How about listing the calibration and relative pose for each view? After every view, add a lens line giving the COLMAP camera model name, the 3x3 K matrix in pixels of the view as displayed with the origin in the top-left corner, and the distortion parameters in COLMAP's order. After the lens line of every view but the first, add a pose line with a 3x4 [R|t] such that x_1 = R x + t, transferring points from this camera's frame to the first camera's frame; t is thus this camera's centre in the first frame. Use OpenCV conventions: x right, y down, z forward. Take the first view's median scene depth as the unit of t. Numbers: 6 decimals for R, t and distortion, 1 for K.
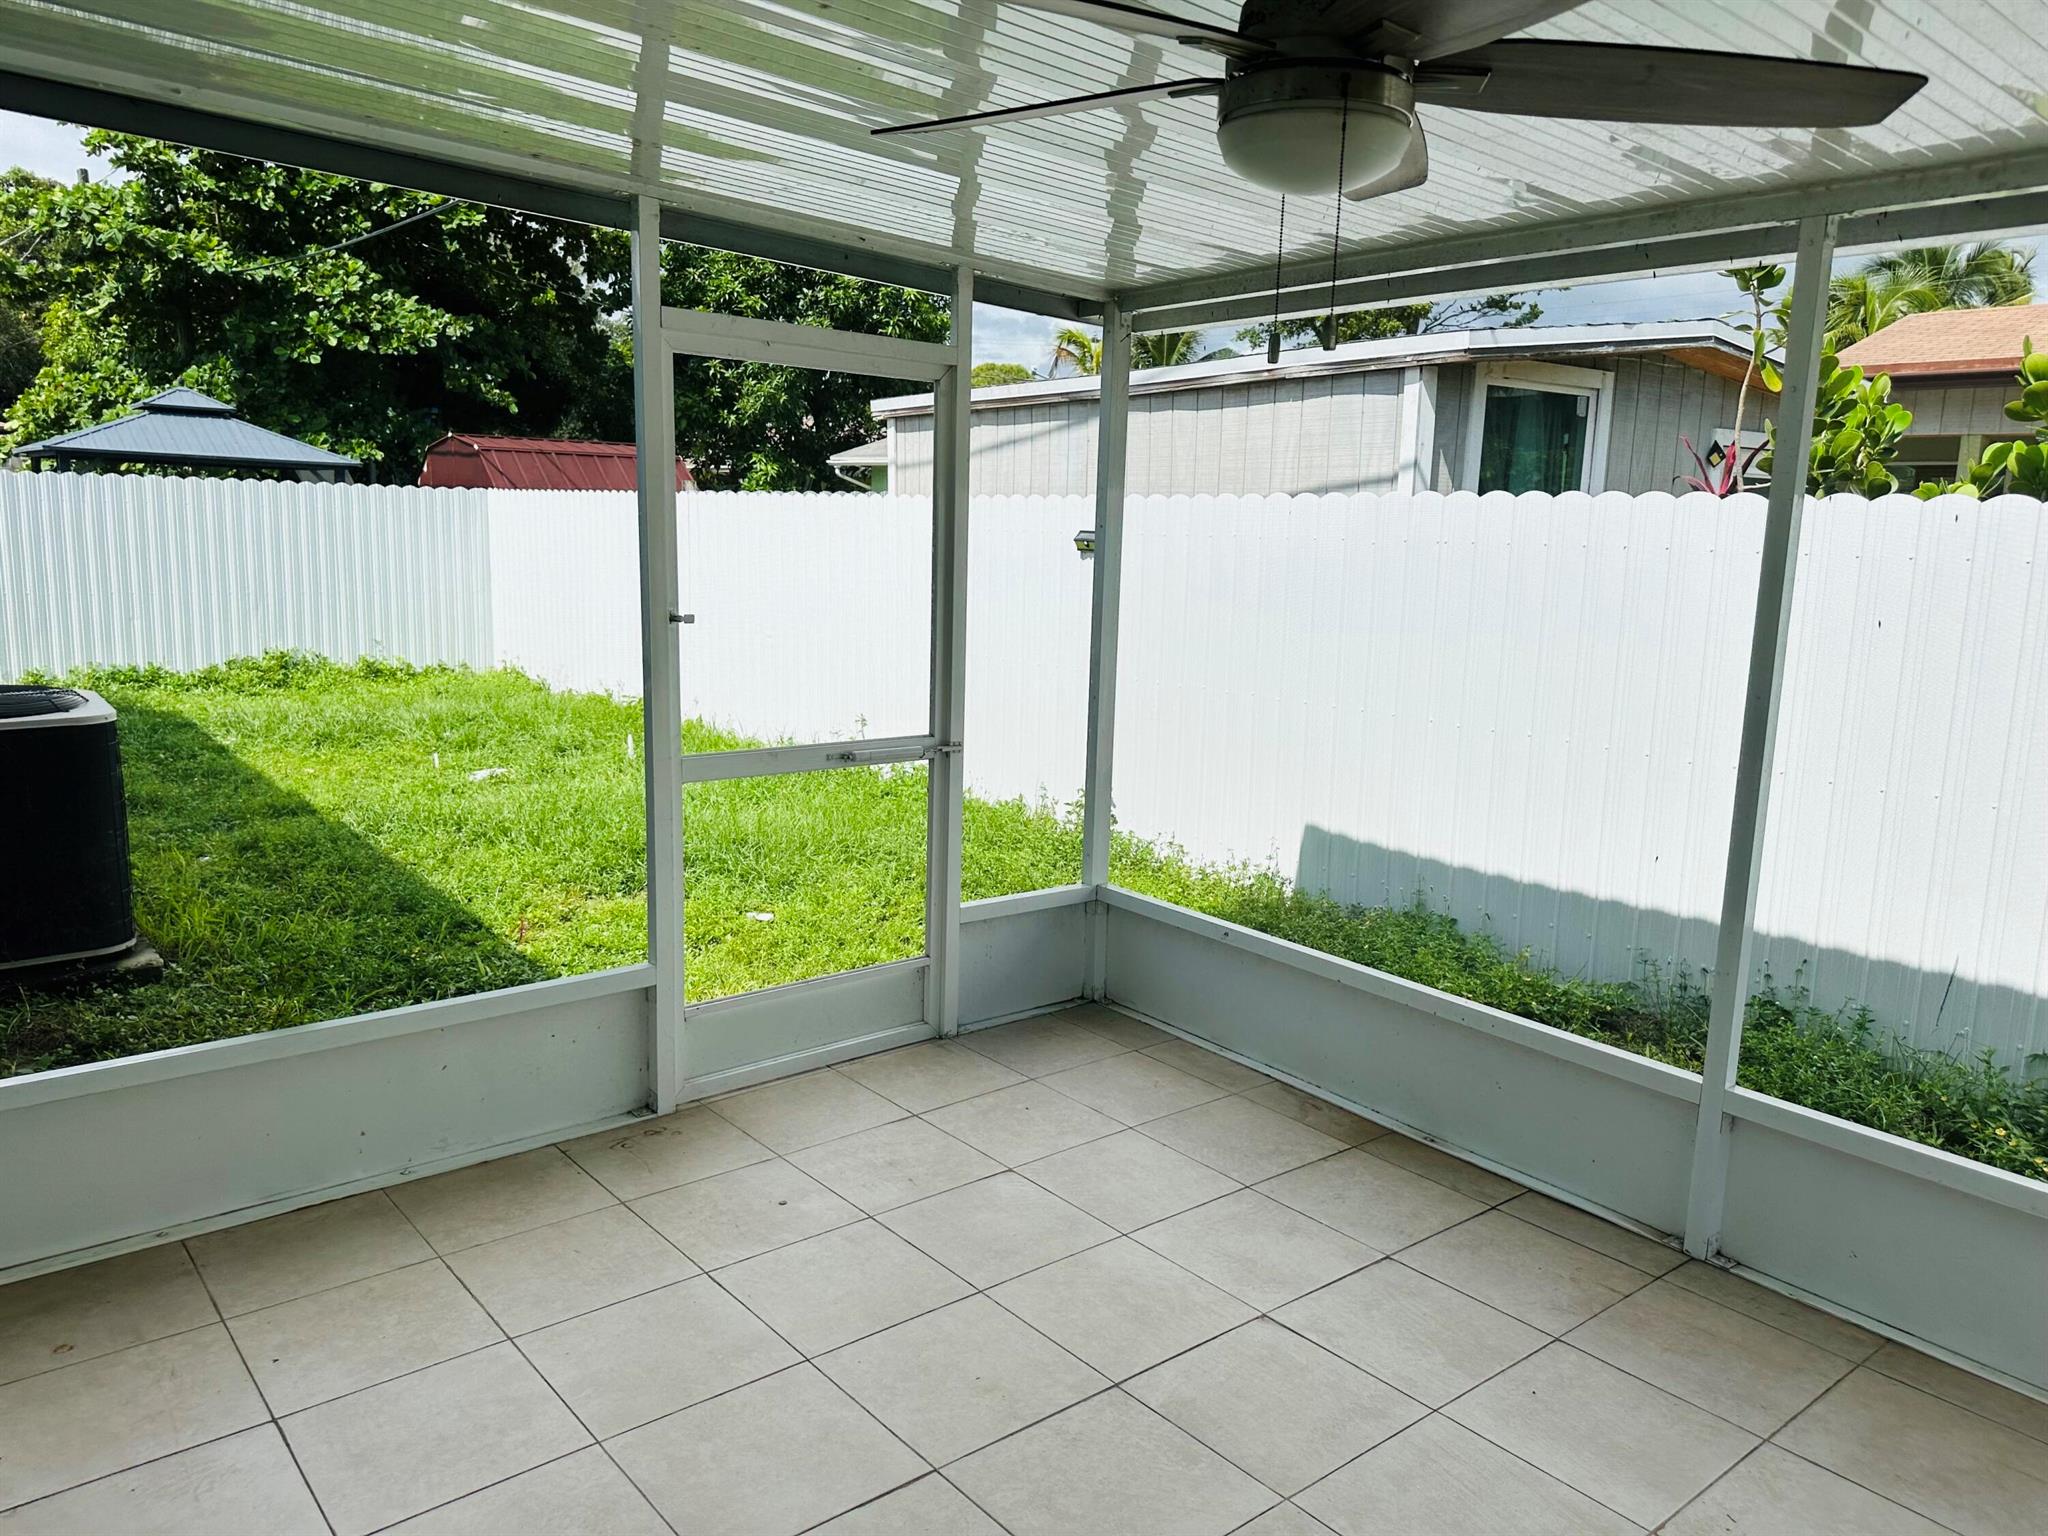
lens RADIAL K [[1443.0, 0, 1033.7], [0, 1443.0, 768.9], [0, 0, 1]] dist [0.111578, -0.152091]
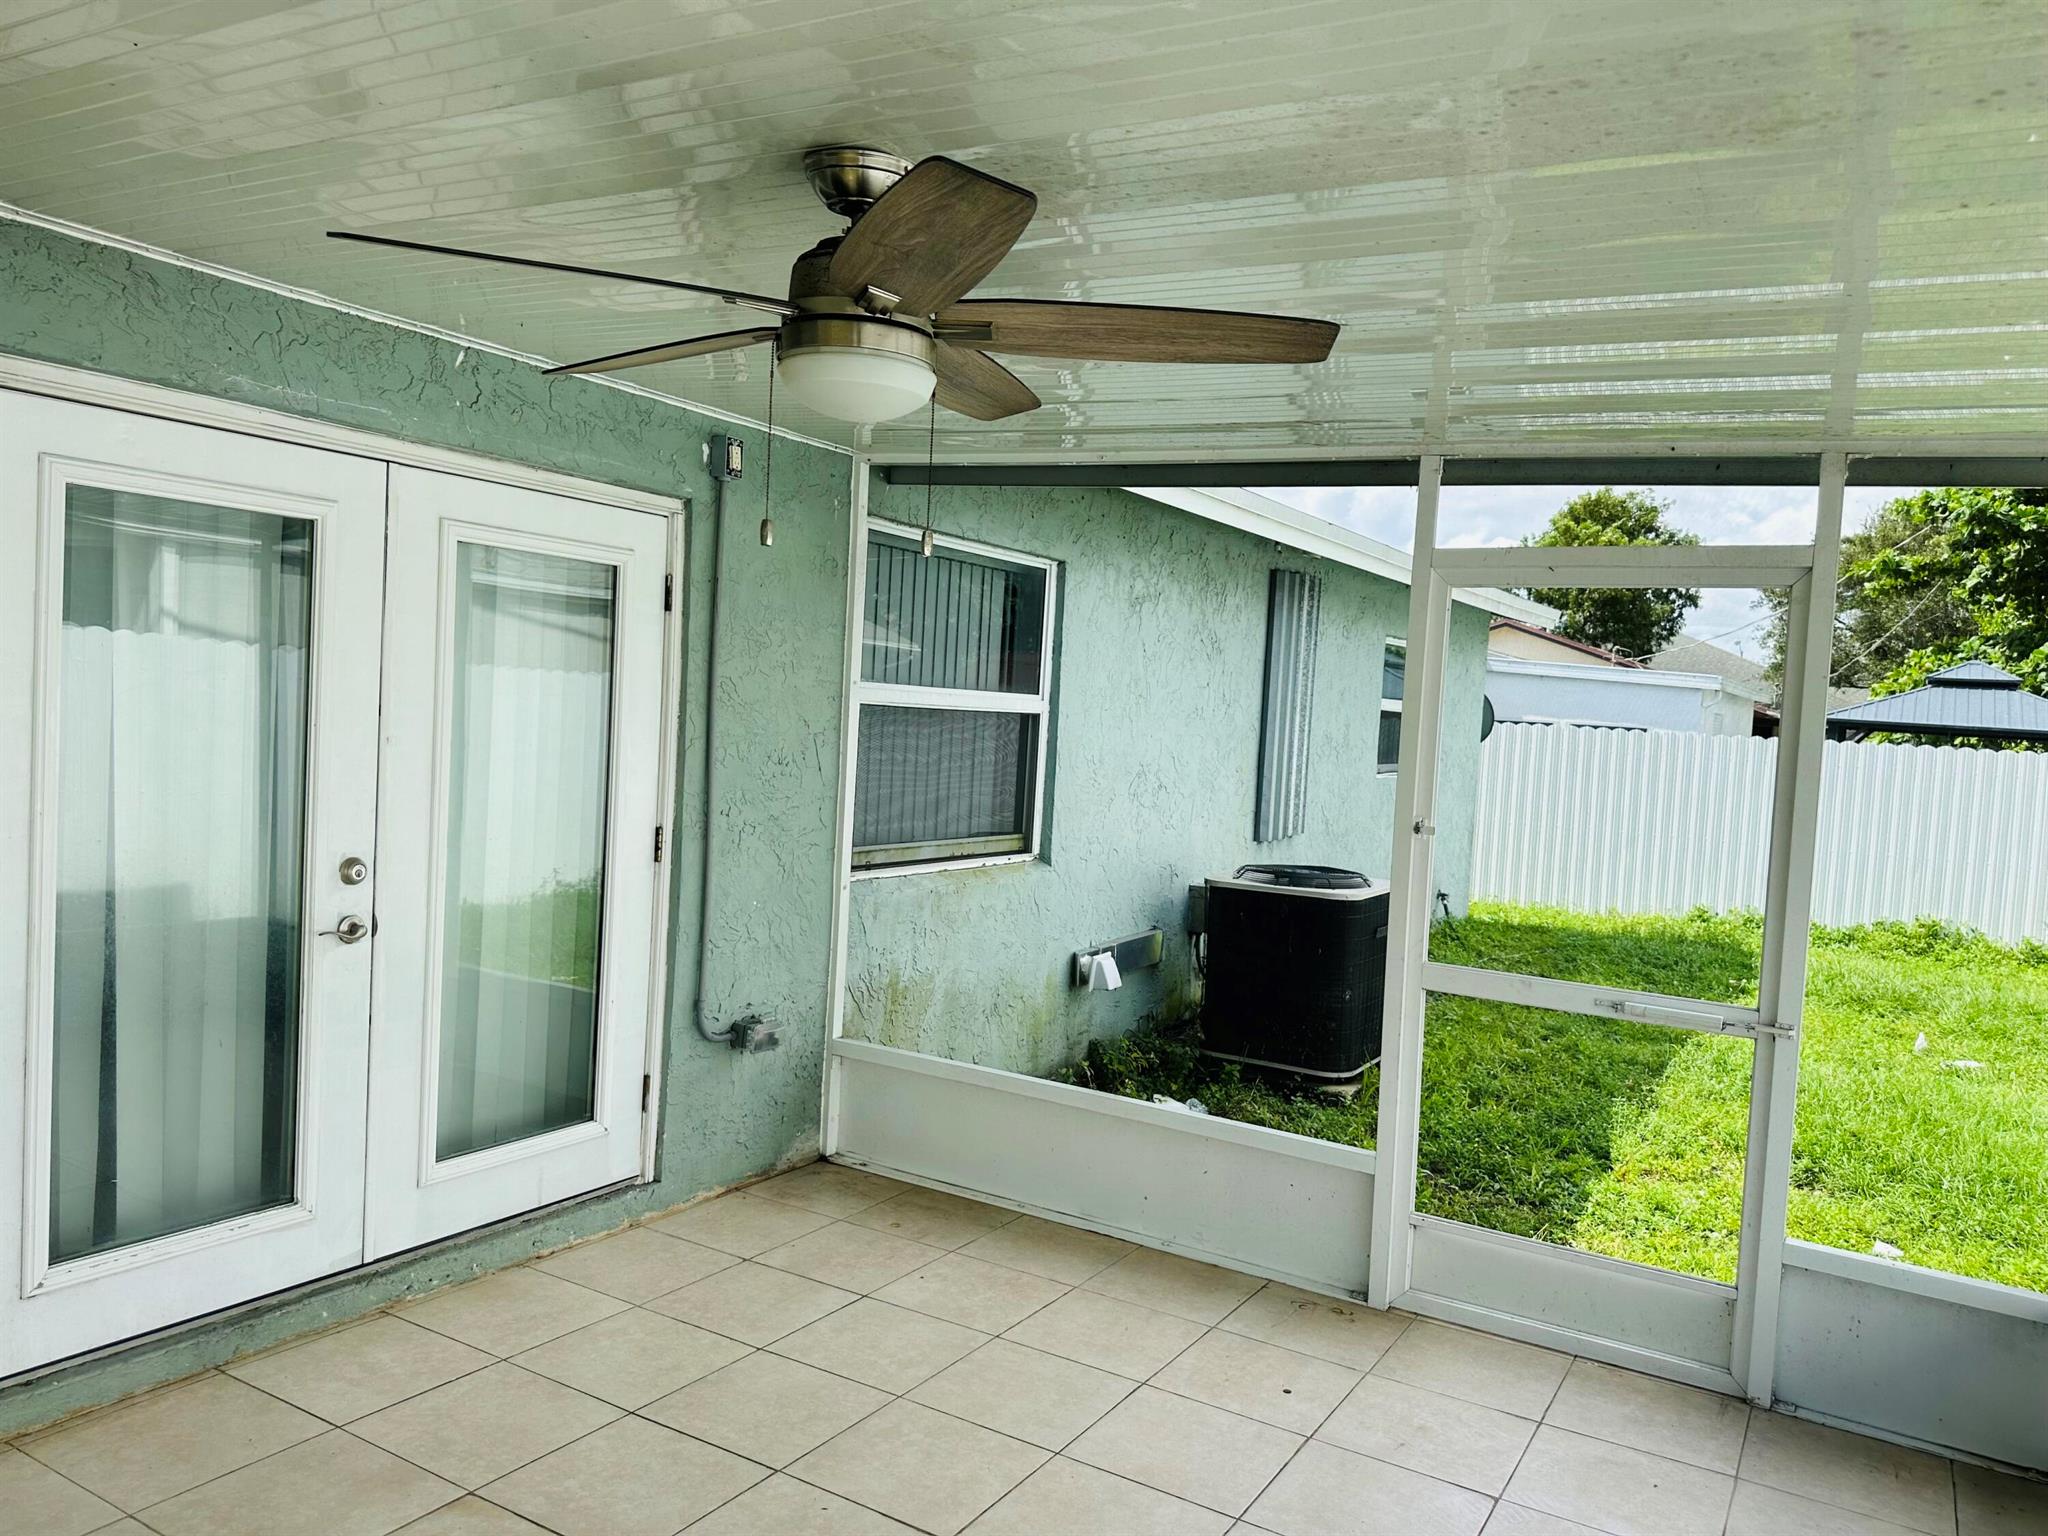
lens RADIAL K [[1443.0, 0, 1033.7], [0, 1443.0, 768.9], [0, 0, 1]] dist [0.111578, -0.152091]
pose [[0.334240, 0.027012, -0.942101, 0.551711], [-0.205575, 0.977611, -0.044904, -0.034353], [0.919795, 0.208681, 0.332310, 0.311940]]
